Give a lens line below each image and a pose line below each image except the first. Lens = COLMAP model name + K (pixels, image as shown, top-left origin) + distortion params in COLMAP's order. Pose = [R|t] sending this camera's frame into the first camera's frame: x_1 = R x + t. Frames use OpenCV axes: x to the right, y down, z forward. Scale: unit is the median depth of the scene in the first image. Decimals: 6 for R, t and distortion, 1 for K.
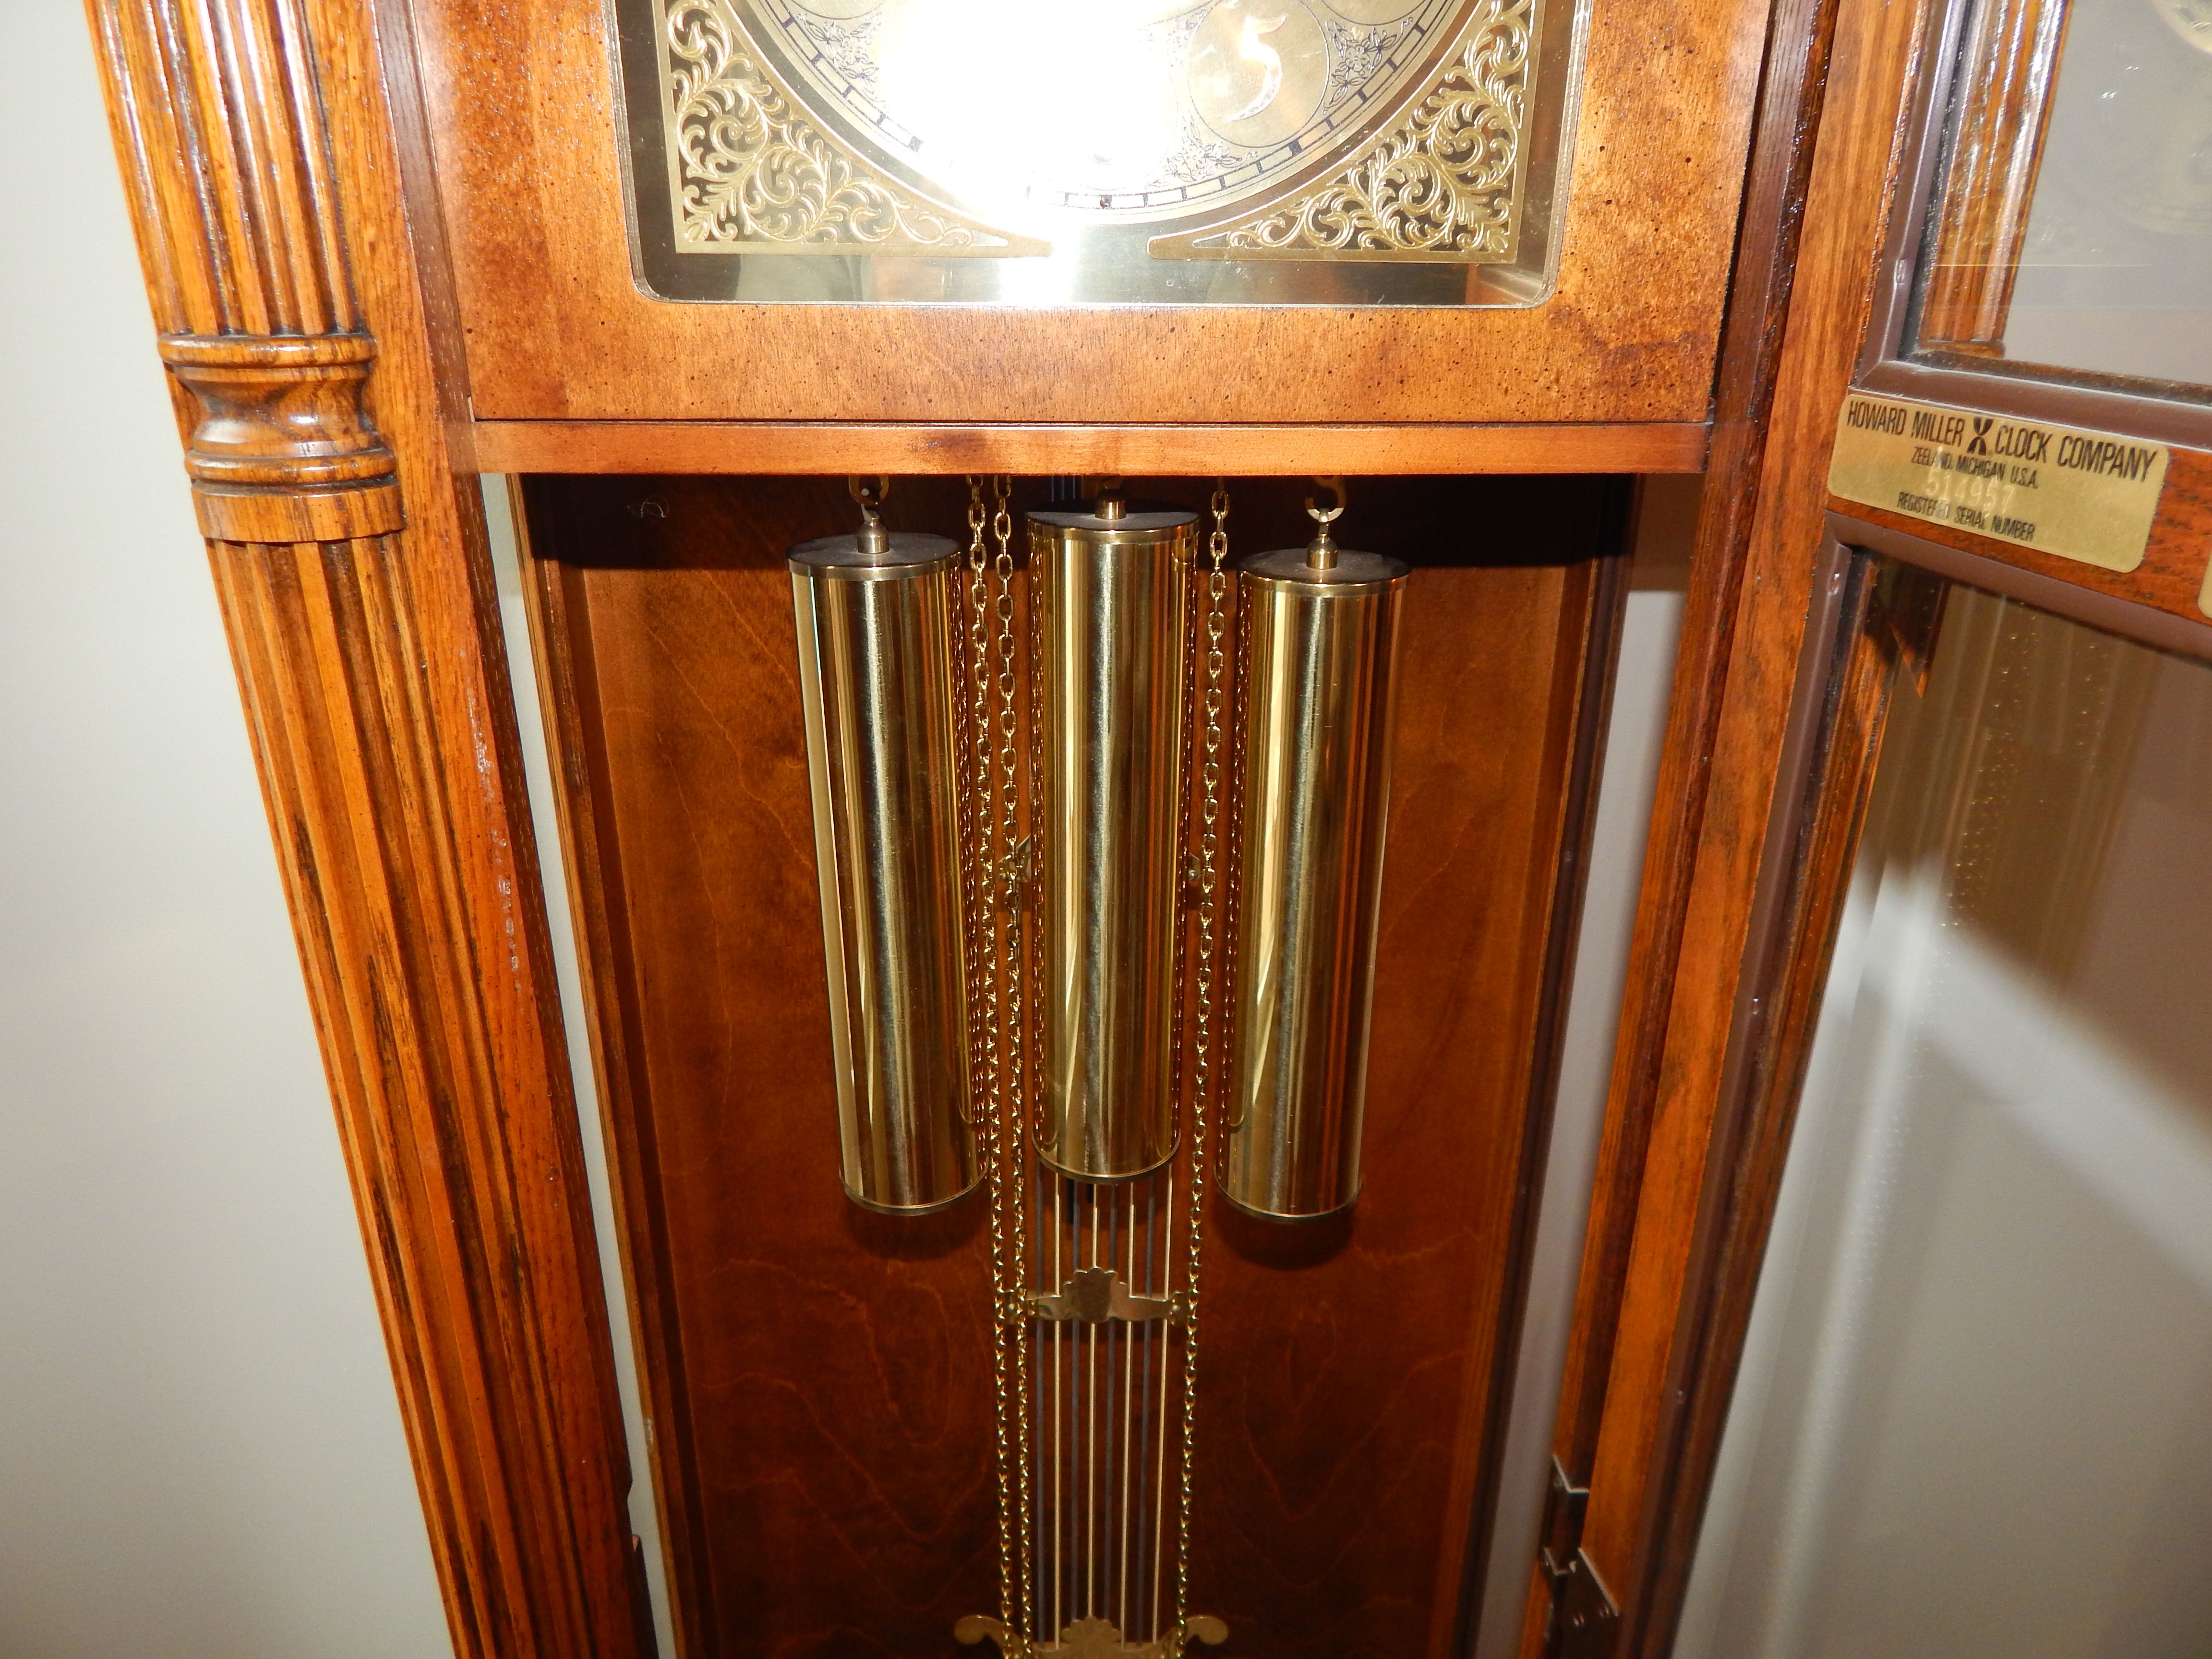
lens RADIAL K [[1506.3, 0, 1106.0], [0, 1506.3, 829.5], [0, 0, 1]] dist [0.006300, -0.006377]
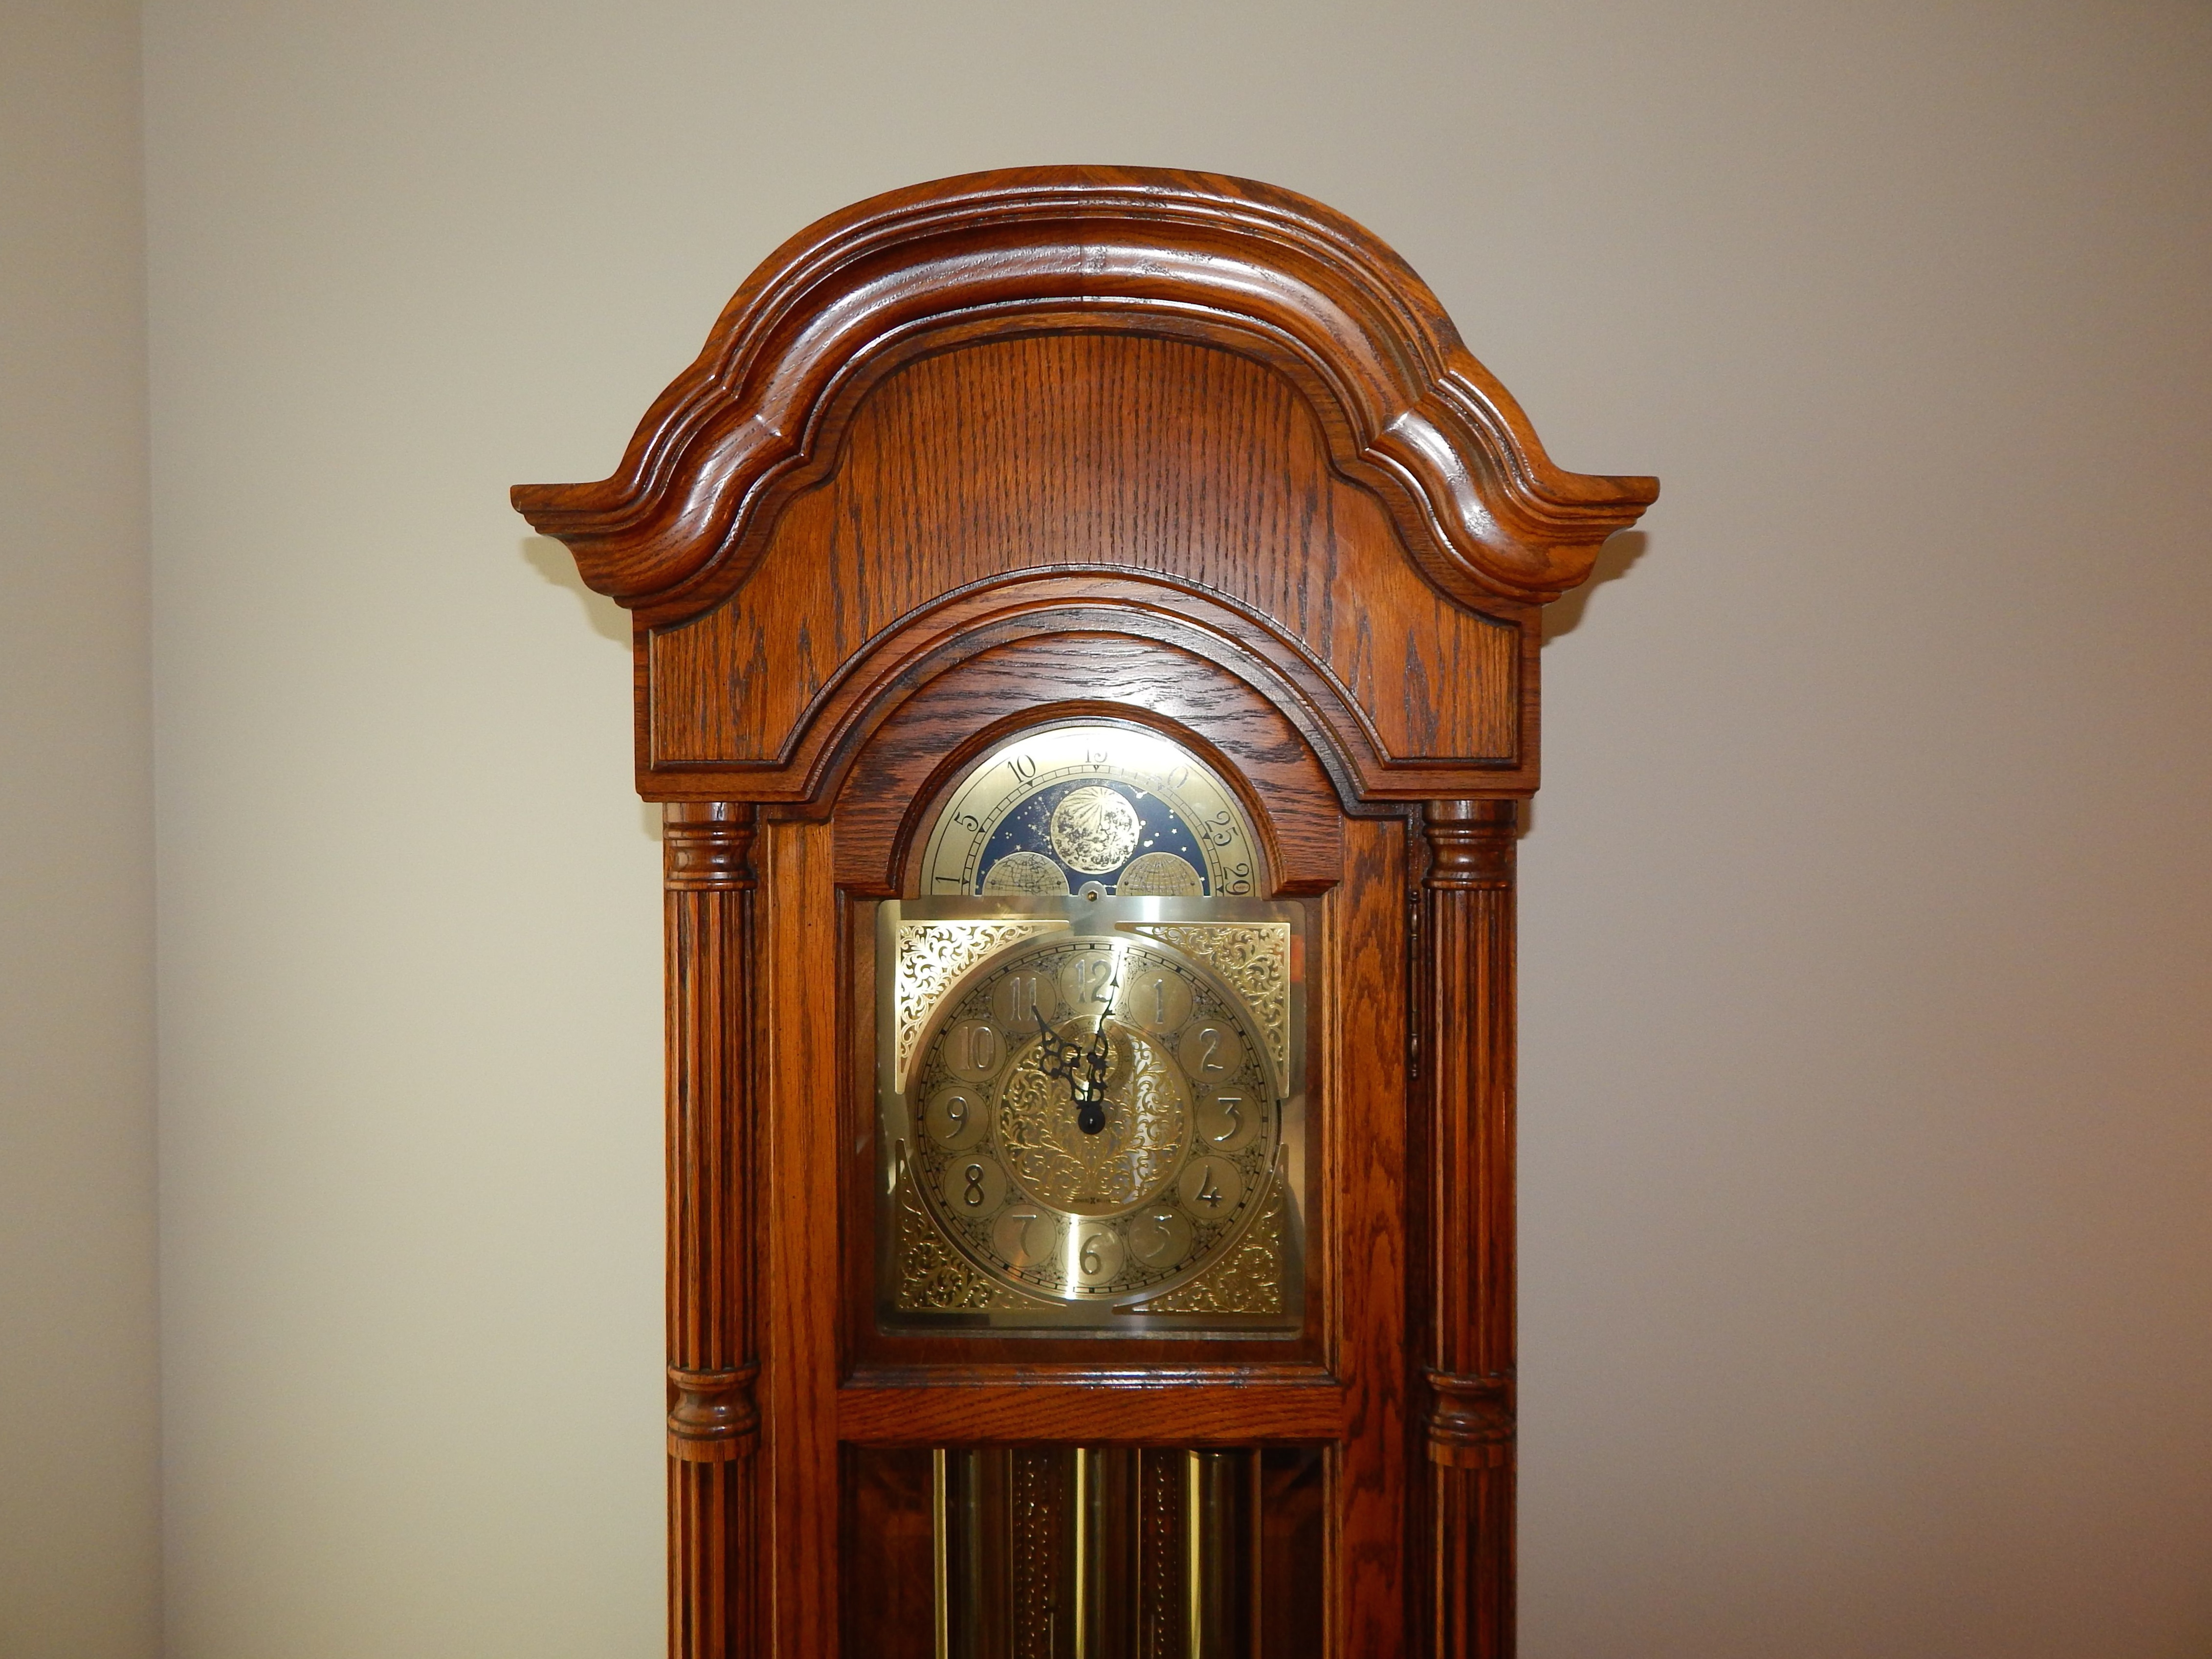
lens RADIAL K [[1569.4, 0, 1106.0], [0, 1569.4, 829.5], [0, 0, 1]] dist [0.026015, -0.000507]
pose [[0.997938, -0.005016, -0.063996, 0.171150], [-0.018953, 0.929473, -0.368403, -0.202125], [0.061330, 0.368856, 0.927461, -1.364905]]
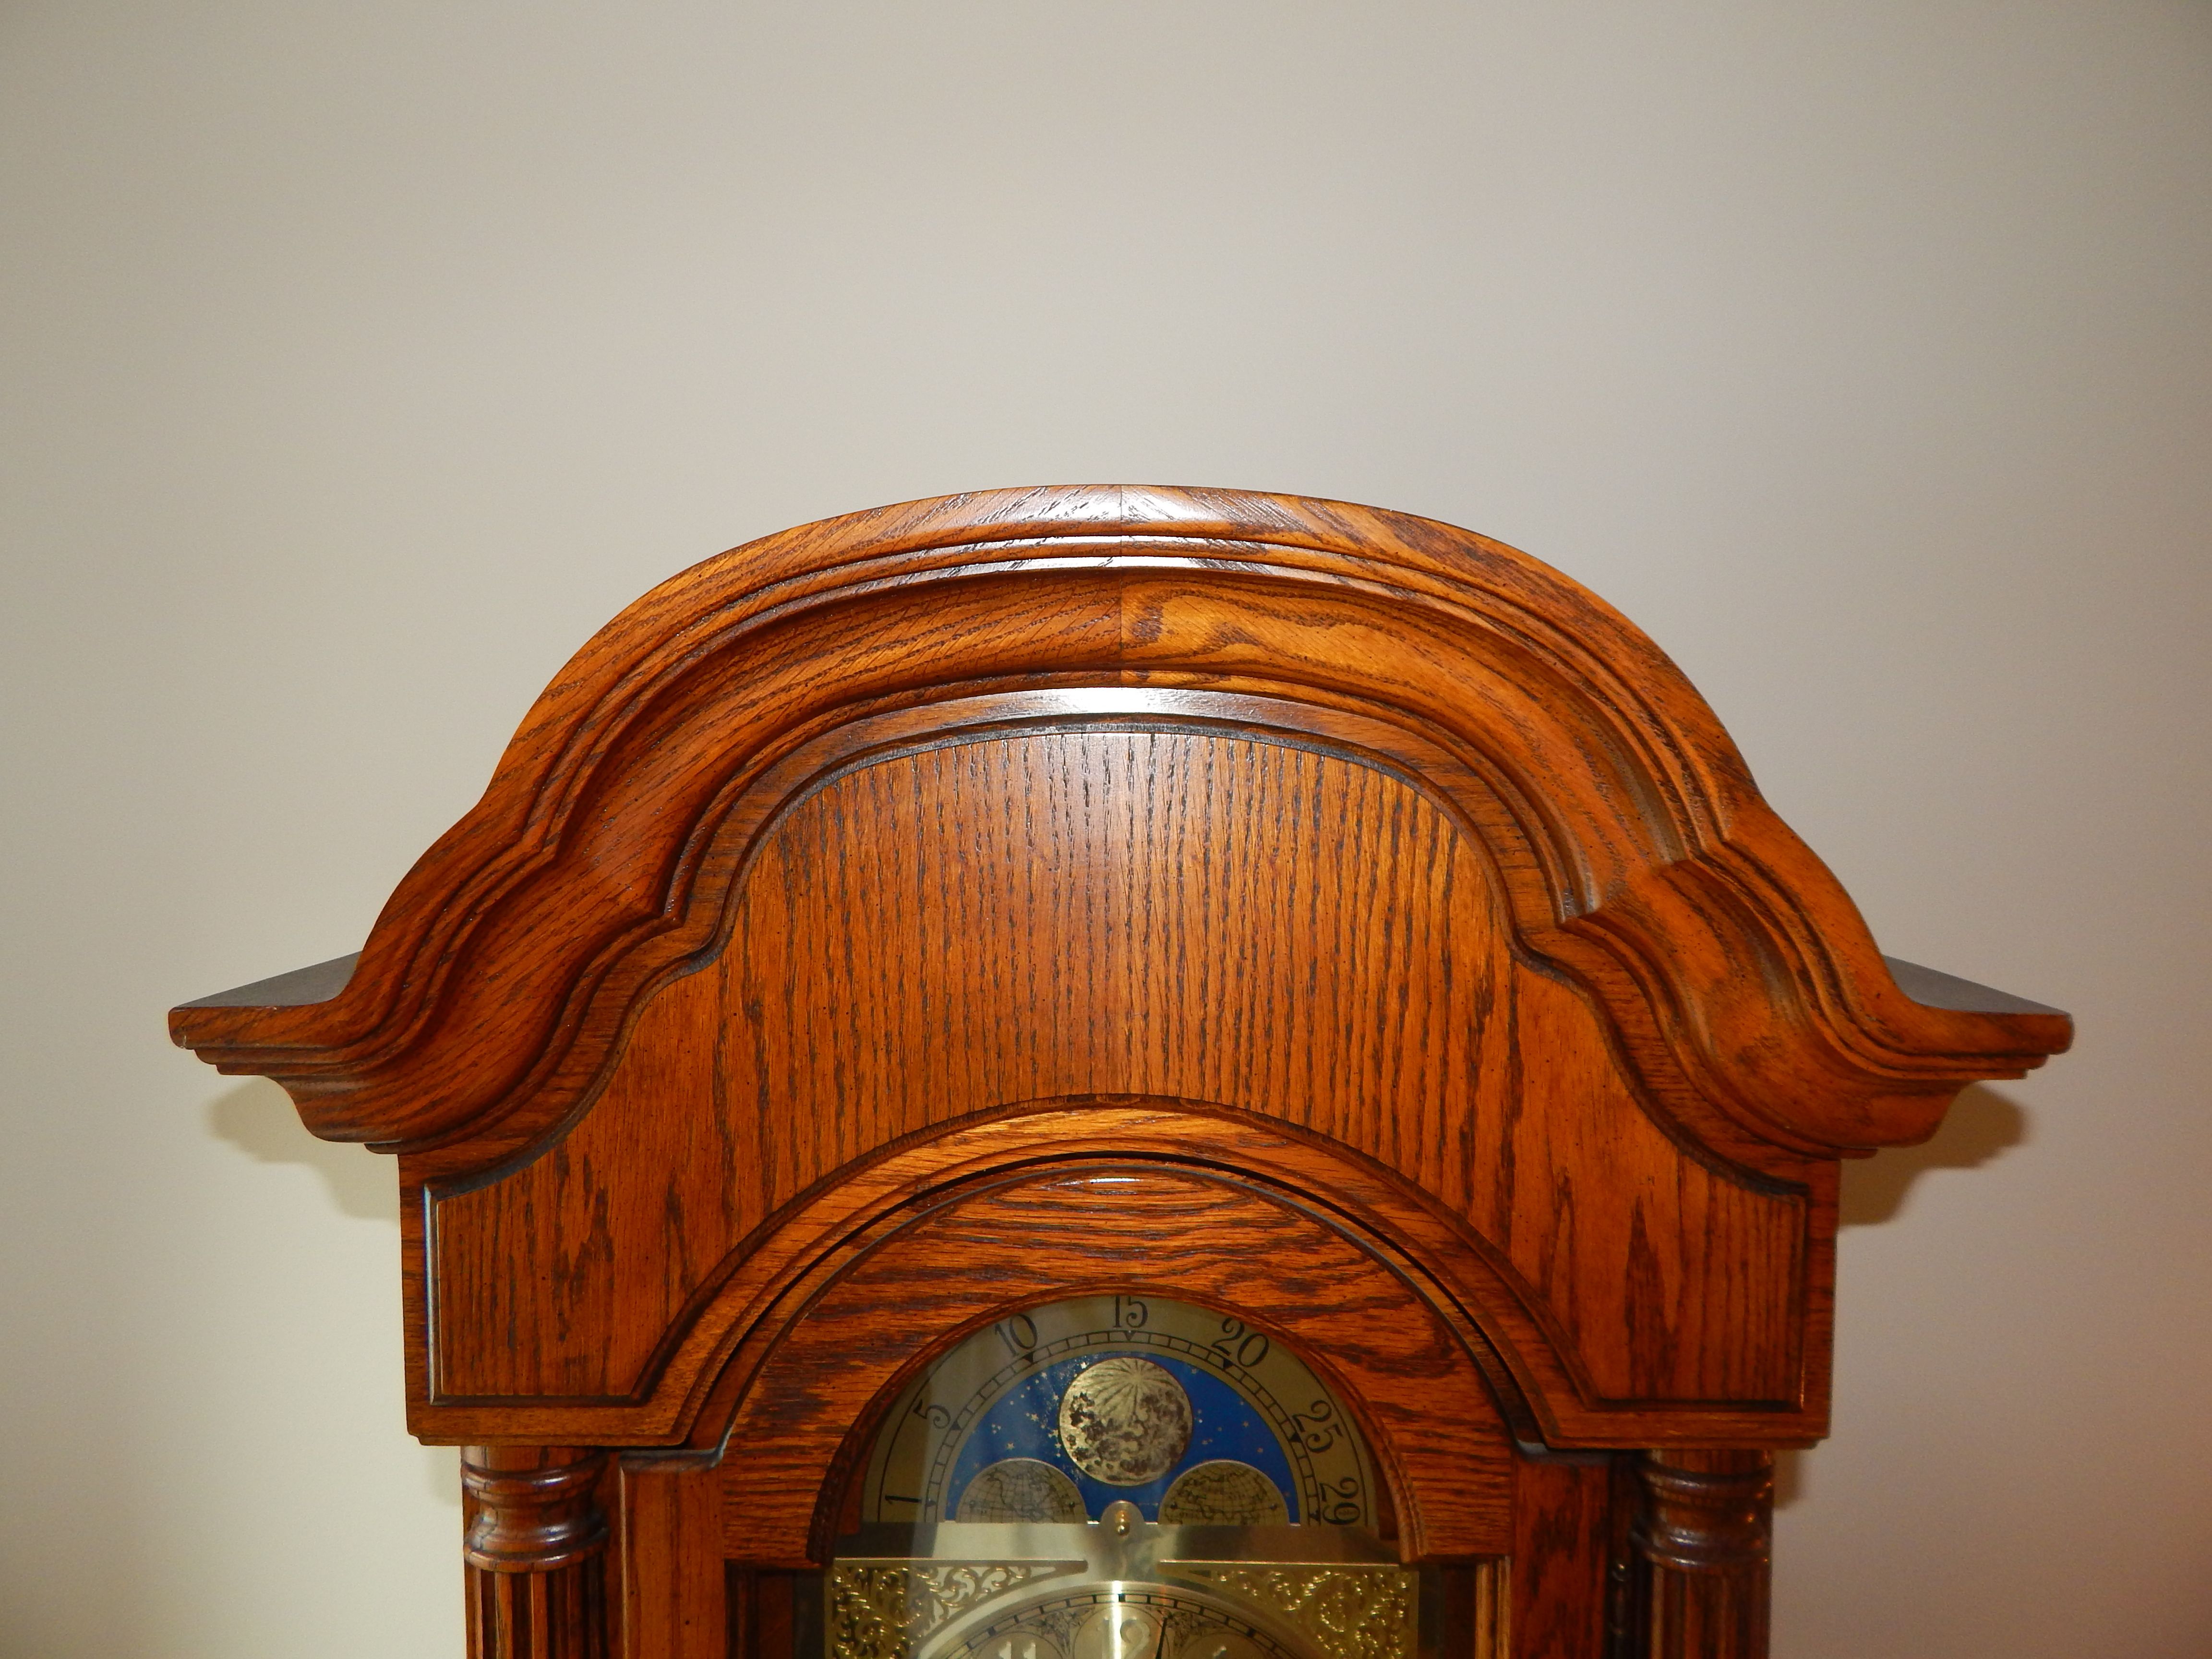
lens RADIAL K [[1506.3, 0, 1106.0], [0, 1506.3, 829.5], [0, 0, 1]] dist [0.006300, -0.006377]
pose [[0.999014, 0.002819, -0.044296, 0.051296], [-0.017198, 0.944606, -0.327754, -1.112300], [0.040918, 0.328193, 0.943724, -0.805278]]
